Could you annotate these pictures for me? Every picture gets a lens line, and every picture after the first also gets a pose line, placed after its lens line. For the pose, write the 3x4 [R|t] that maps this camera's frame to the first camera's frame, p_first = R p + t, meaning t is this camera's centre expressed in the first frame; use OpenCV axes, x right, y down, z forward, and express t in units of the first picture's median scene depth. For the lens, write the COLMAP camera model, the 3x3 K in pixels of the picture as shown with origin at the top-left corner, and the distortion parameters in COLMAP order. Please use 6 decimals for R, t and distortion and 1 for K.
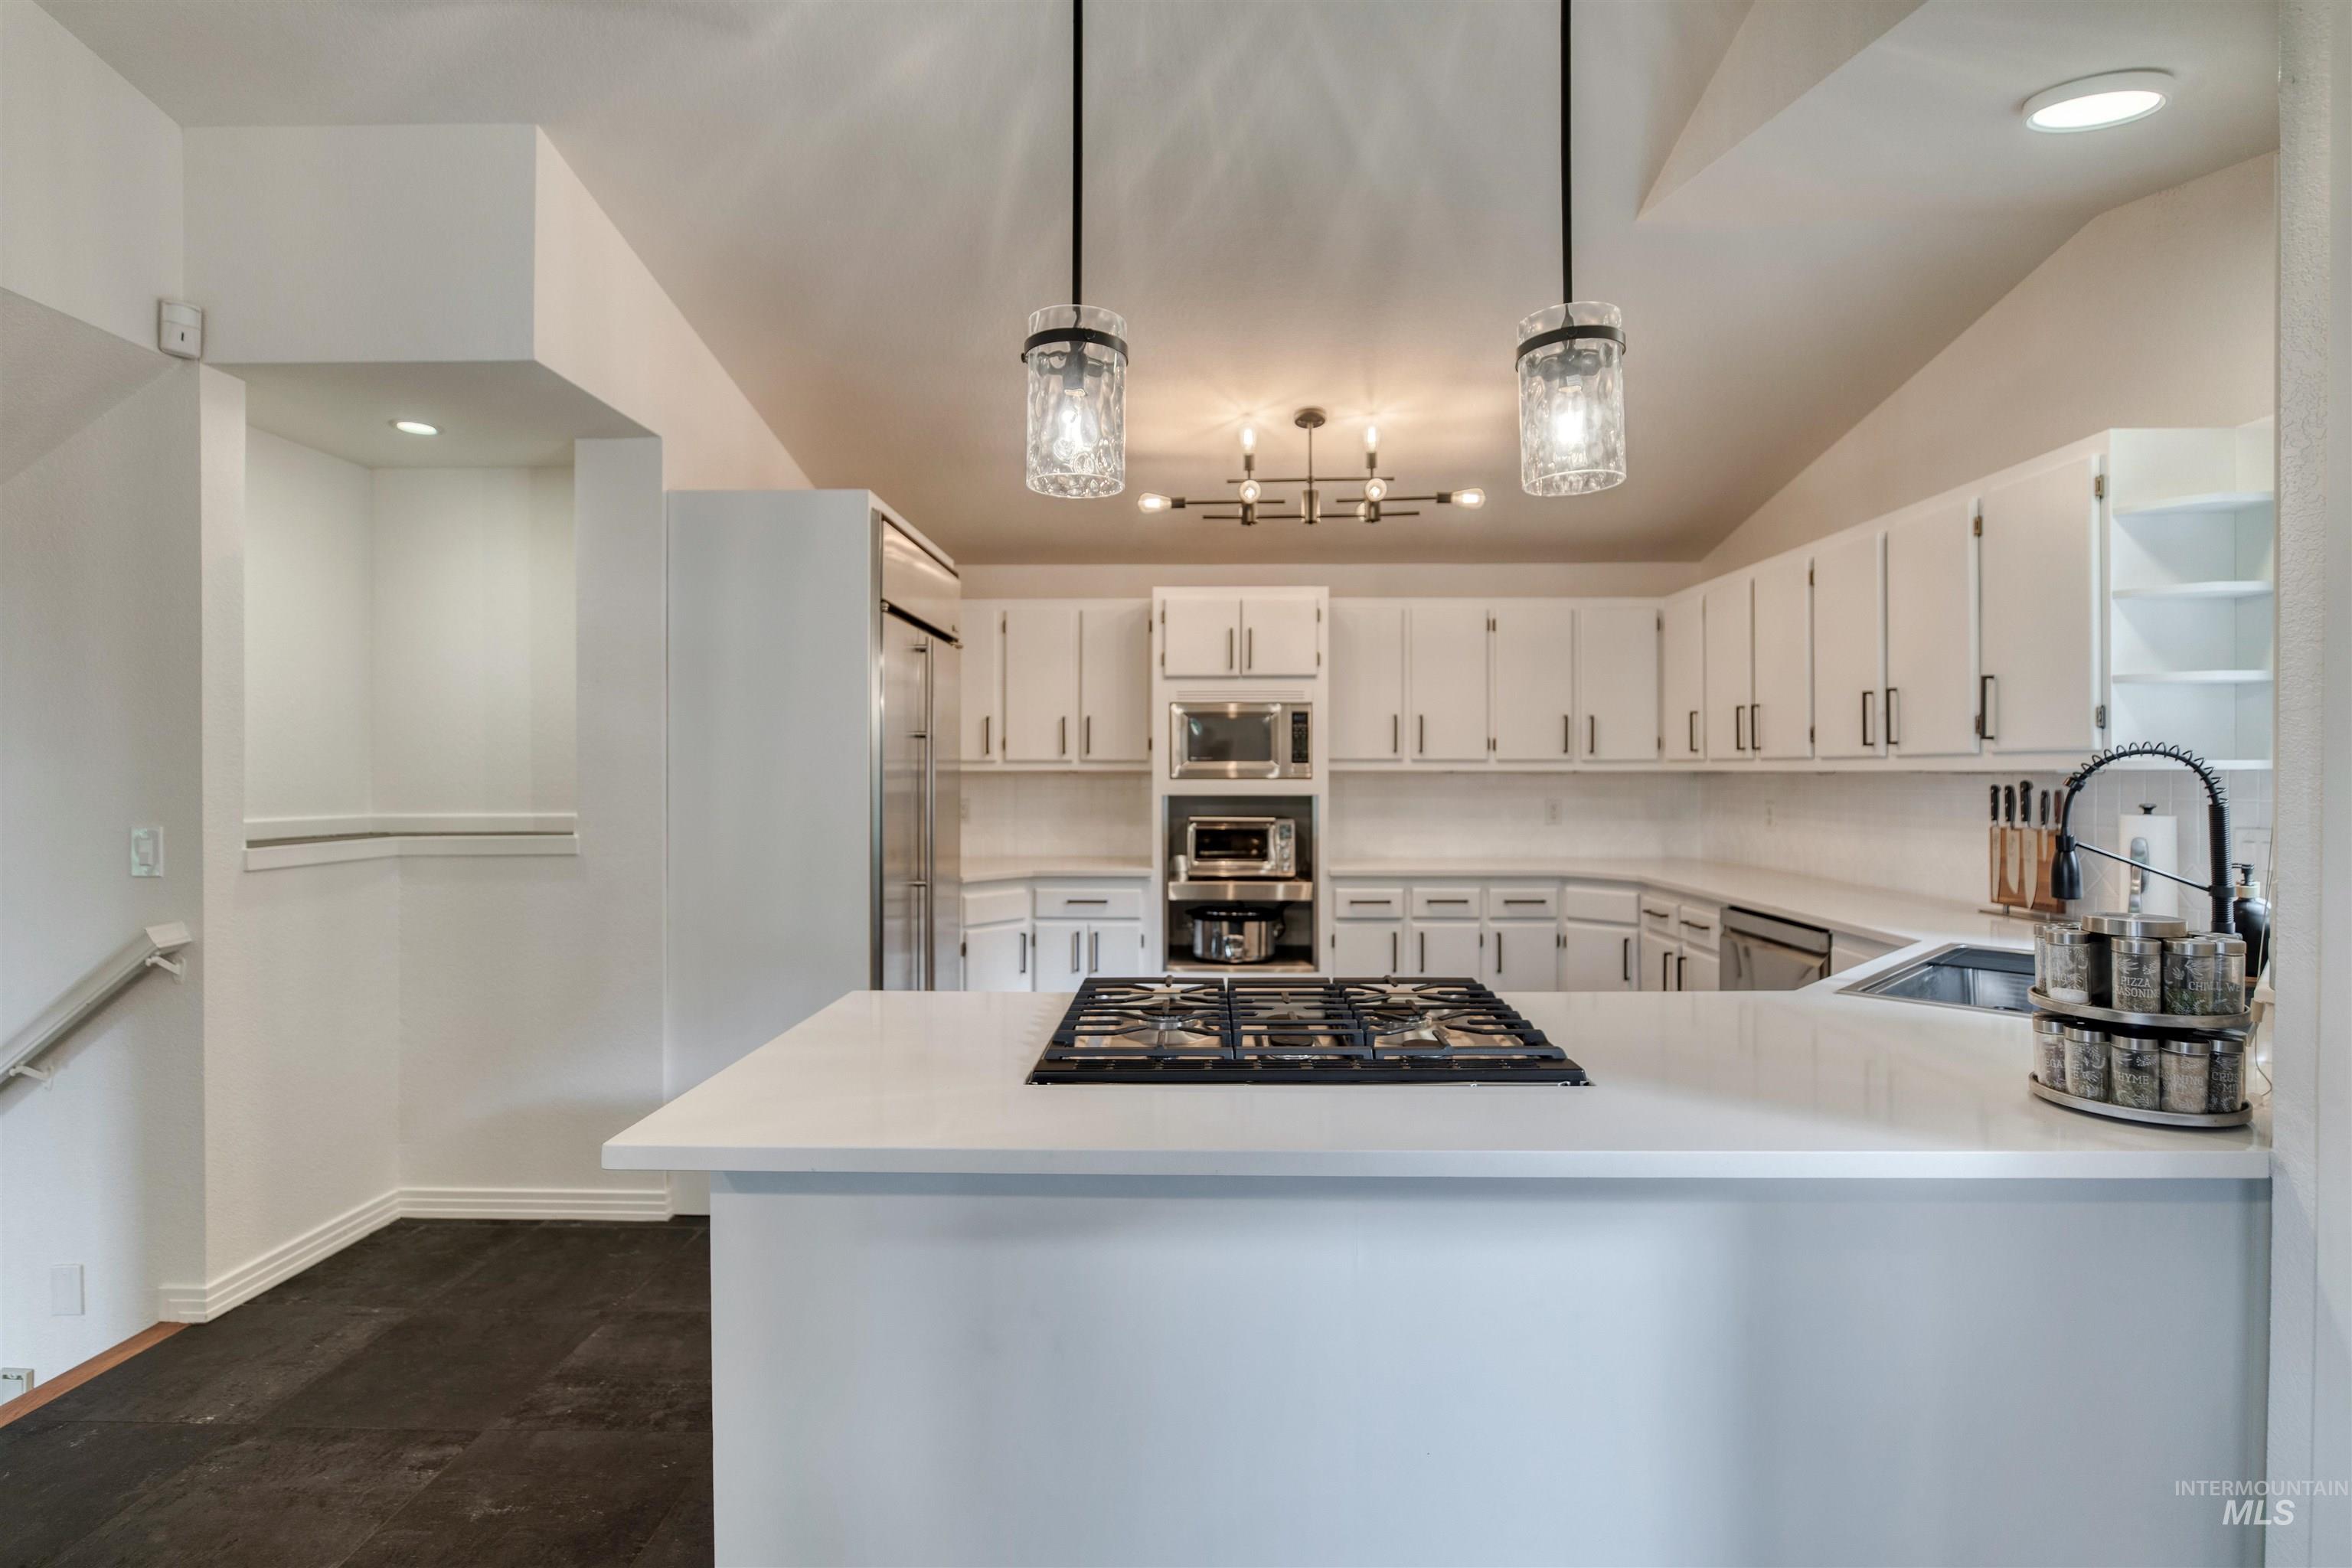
lens RADIAL K [[1131.0, 0, 1186.0], [0, 1131.0, 769.7], [0, 0, 1]] dist [-0.000810, -0.000032]
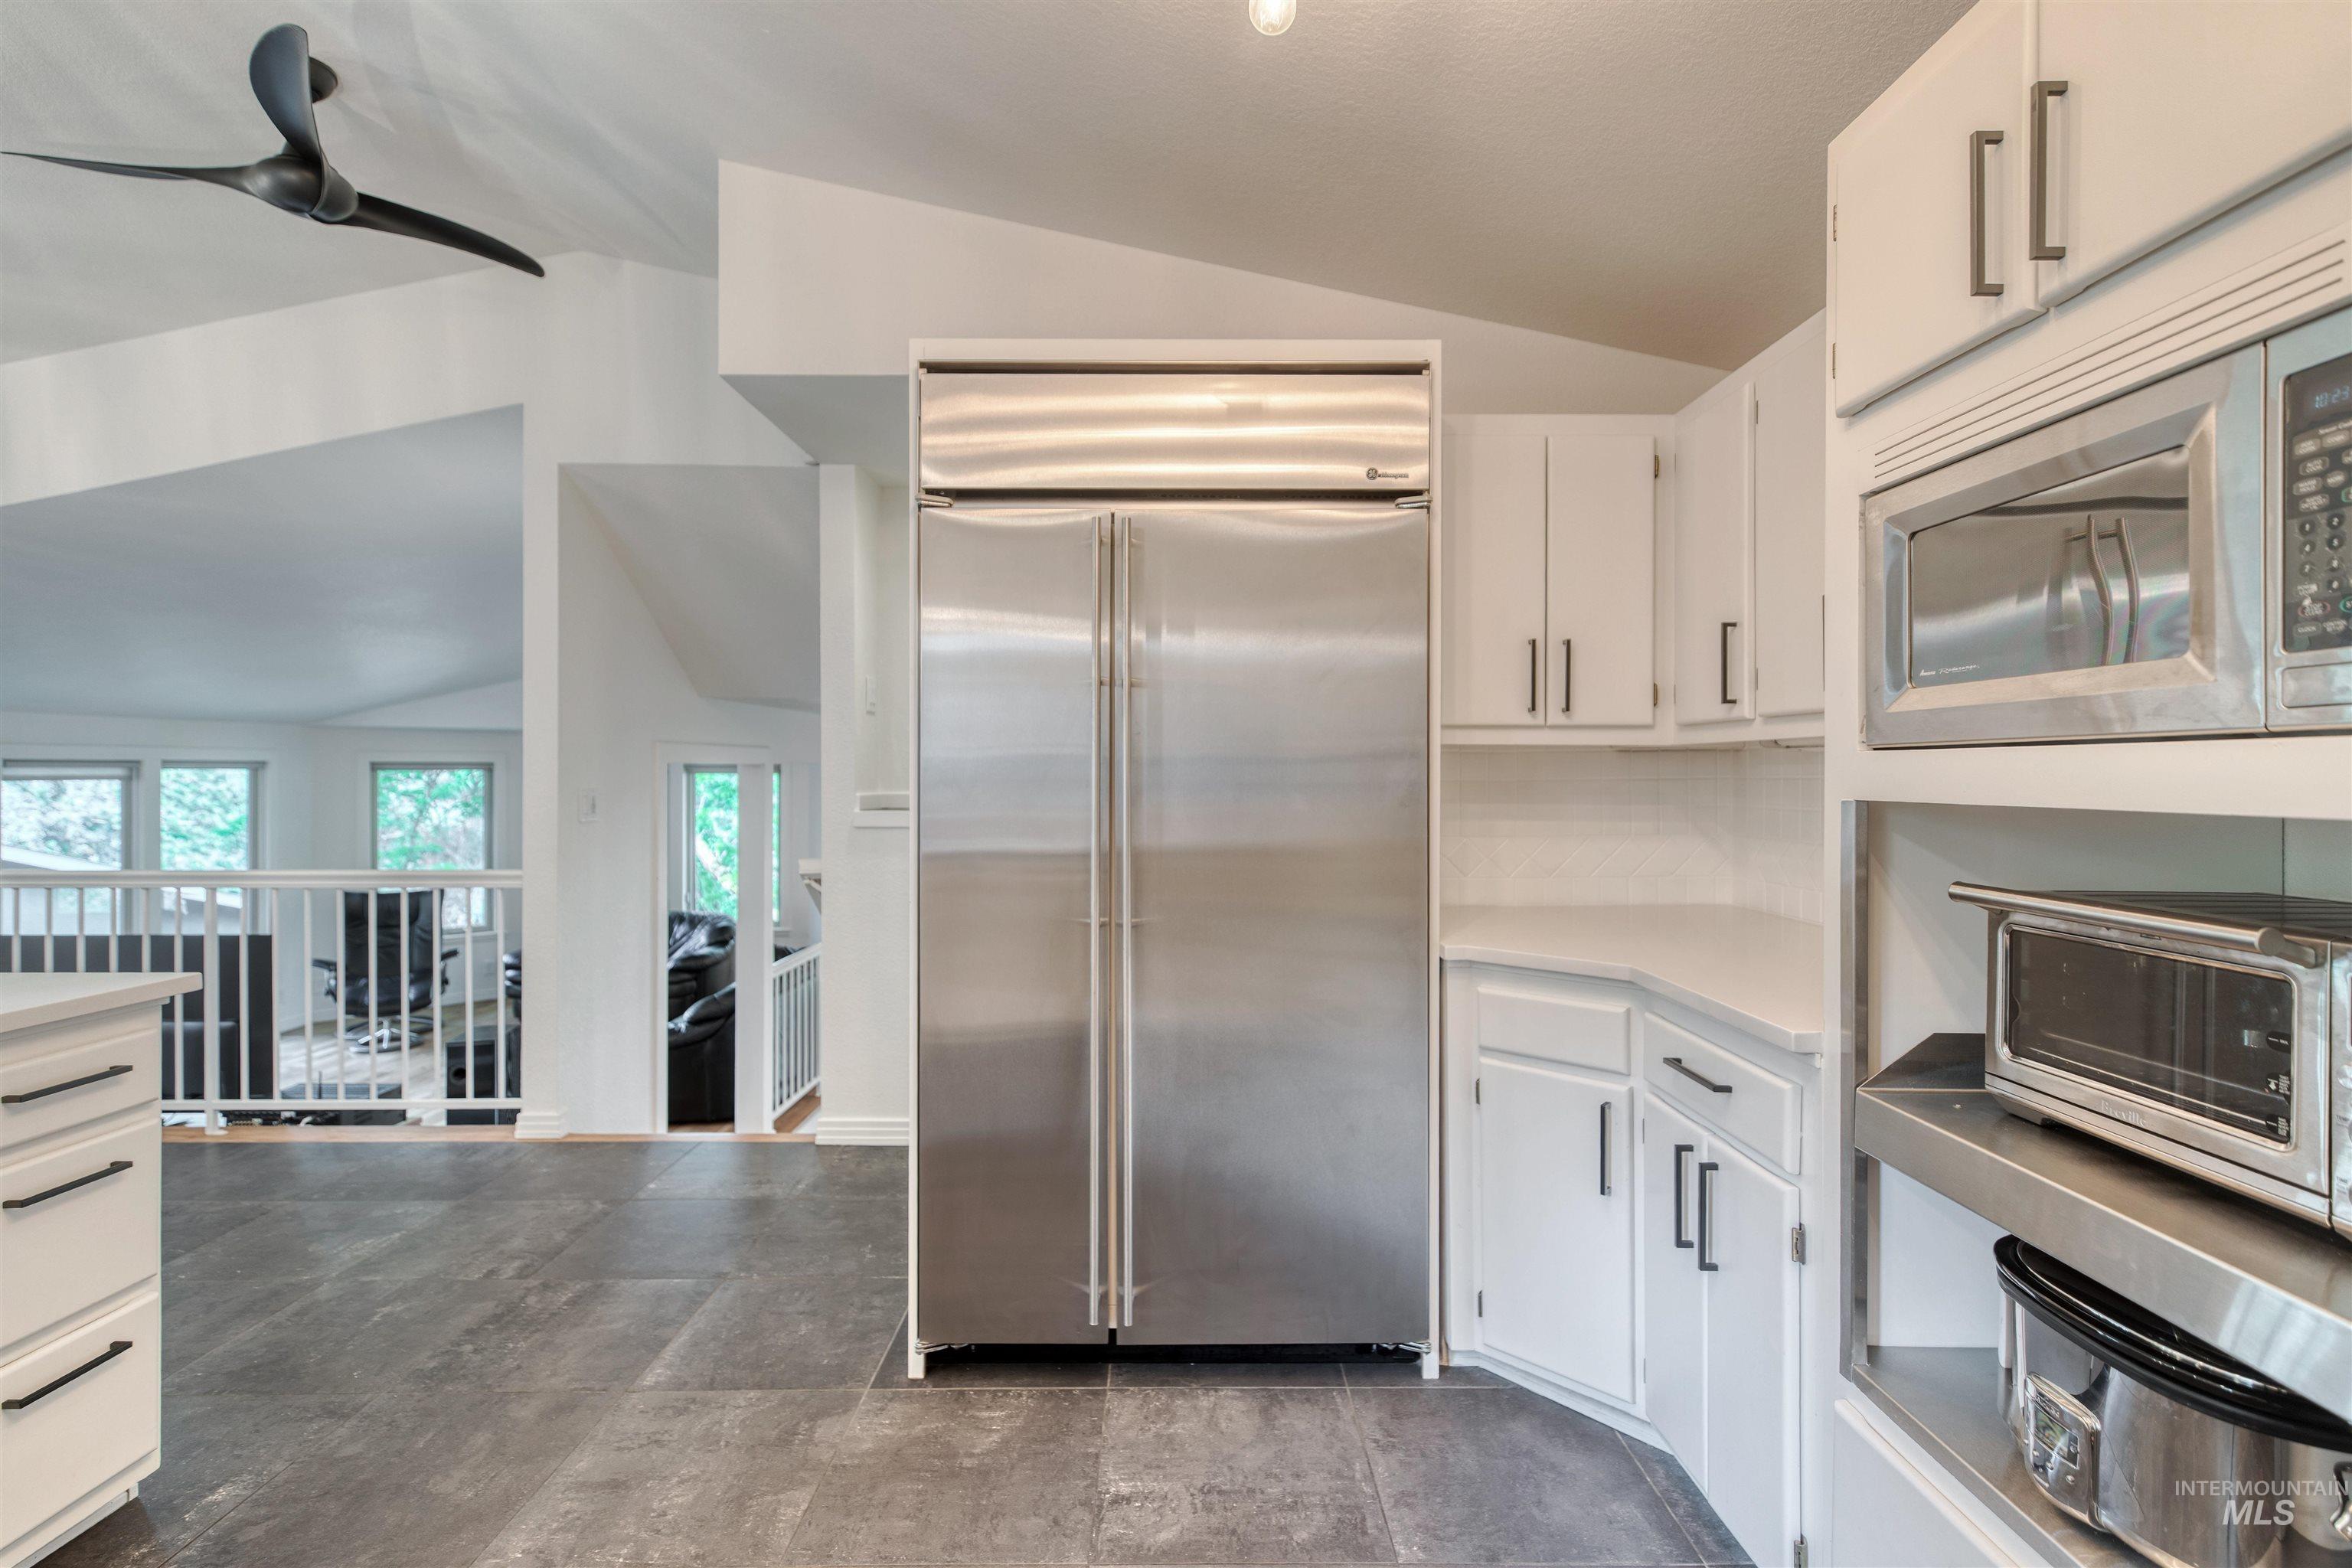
lens RADIAL K [[1065.0, 0, 1176.0], [0, 1065.0, 784.0], [0, 0, 1]] dist [-0.001556, -0.000592]
pose [[0.025178, 0.011569, -0.999616, 0.406997], [-0.001627, 0.999932, 0.011532, 0.019644], [0.999682, 0.001336, 0.025195, 1.227043]]
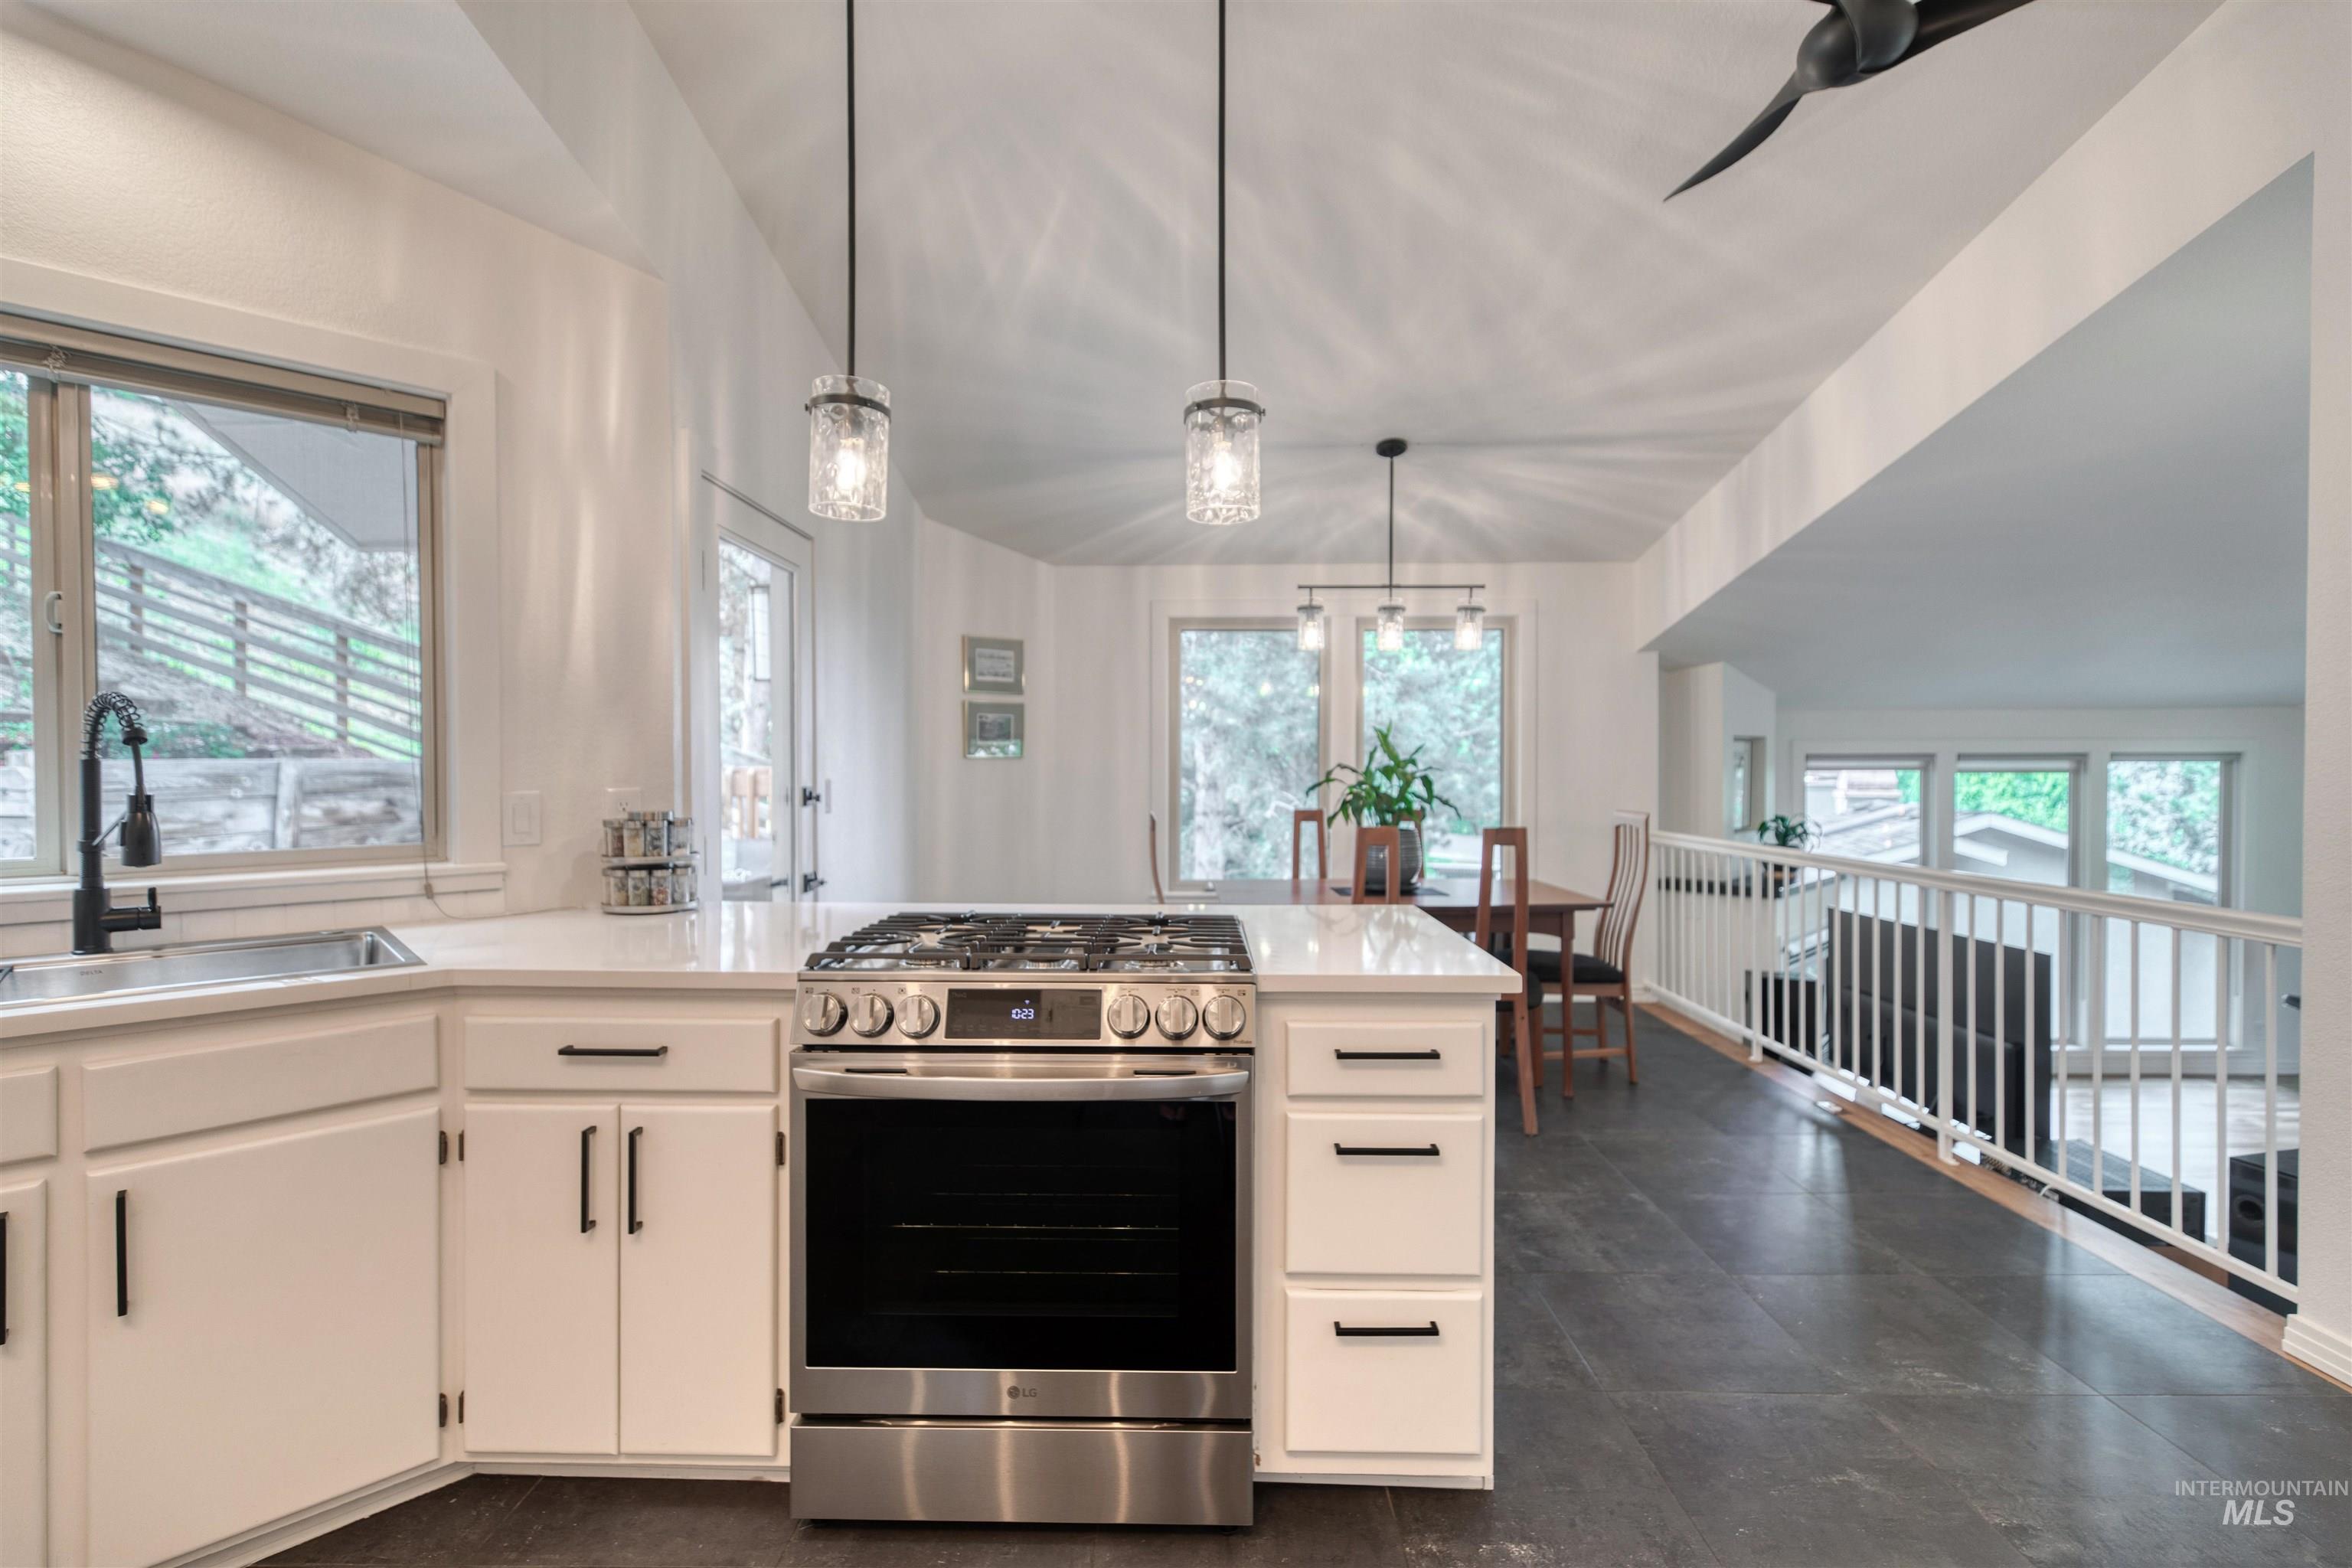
lens RADIAL K [[1048.8, 0, 1198.9], [0, 1048.8, 777.0], [0, 0, 1]] dist [0.008594, -0.000057]
pose [[-0.999904, 0.001942, -0.013732, -0.026297], [0.001822, 0.999960, 0.008771, 0.025852], [0.013749, 0.008745, -0.999867, 1.239298]]
